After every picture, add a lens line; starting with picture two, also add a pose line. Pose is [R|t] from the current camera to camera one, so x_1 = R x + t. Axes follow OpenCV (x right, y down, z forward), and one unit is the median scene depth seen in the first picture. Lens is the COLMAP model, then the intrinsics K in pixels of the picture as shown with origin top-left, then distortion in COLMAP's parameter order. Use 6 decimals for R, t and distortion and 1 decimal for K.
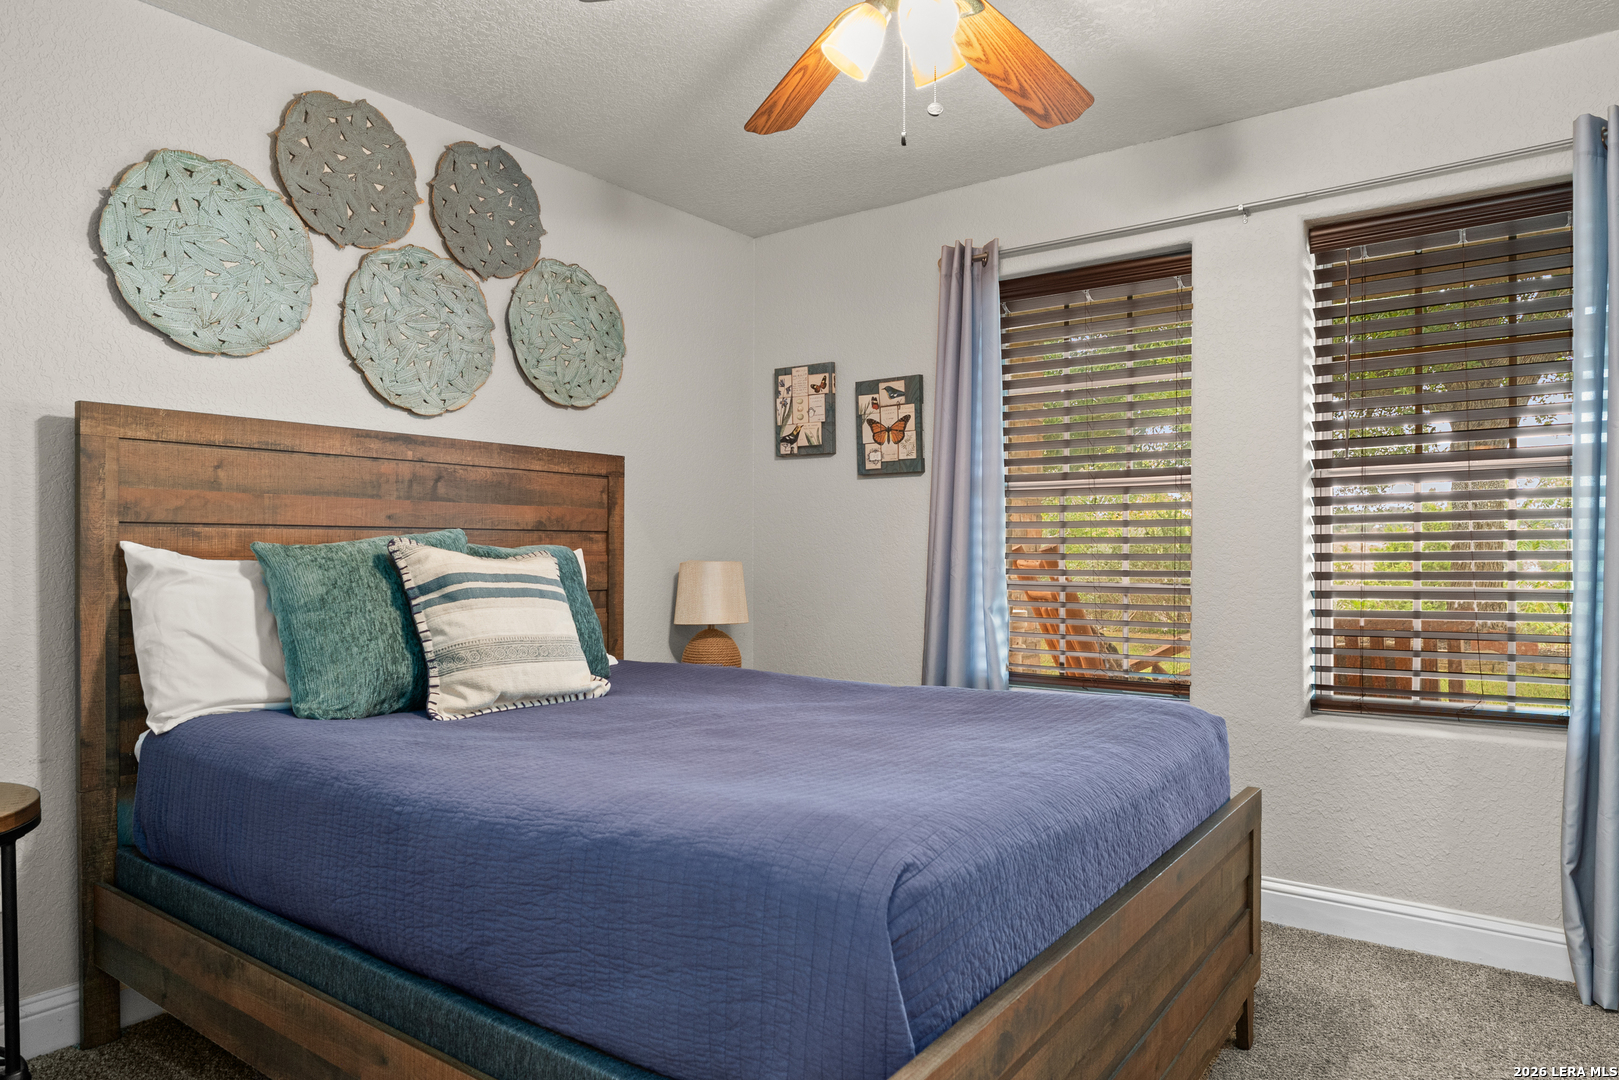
lens RADIAL K [[1007.1, 0, 823.7], [0, 1007.1, 541.6], [0, 0, 1]] dist [-0.000539, -0.004850]
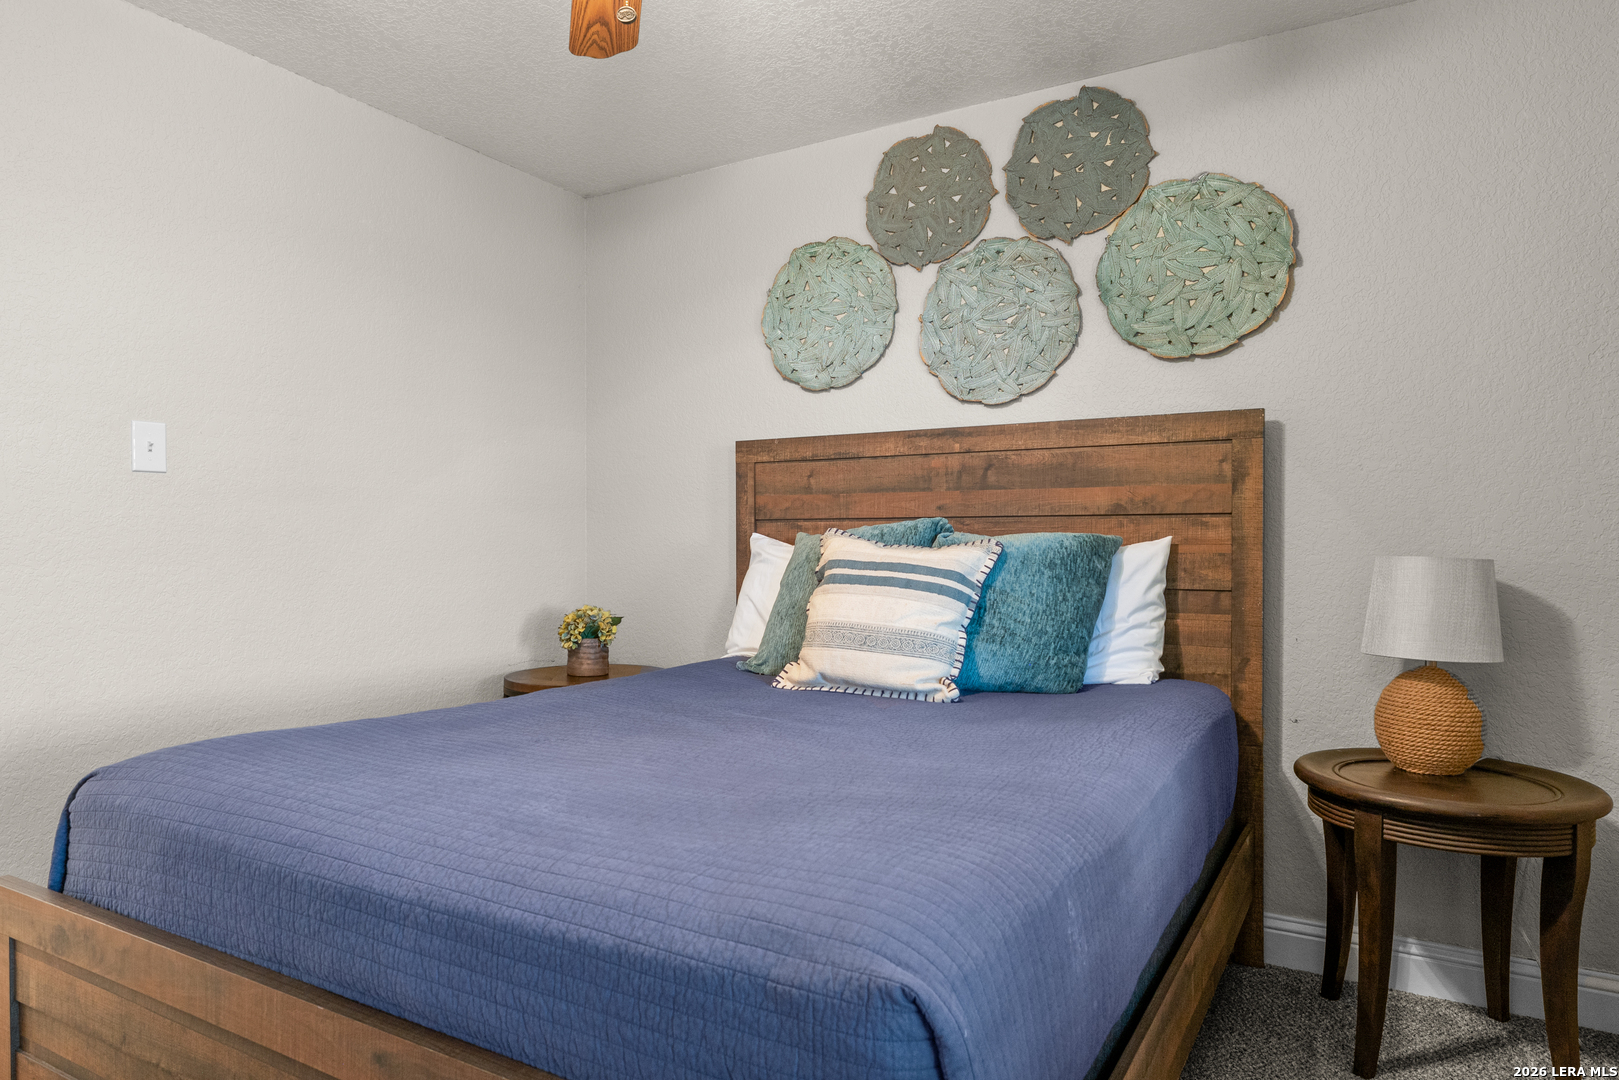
lens RADIAL K [[1007.1, 0, 821.9], [0, 1007.1, 548.9], [0, 0, 1]] dist [-0.000539, -0.004850]
pose [[0.091906, 0.005180, -0.995754, 0.592811], [0.008461, 0.999946, 0.005983, 0.011278], [0.995732, -0.008975, 0.091857, 0.737331]]
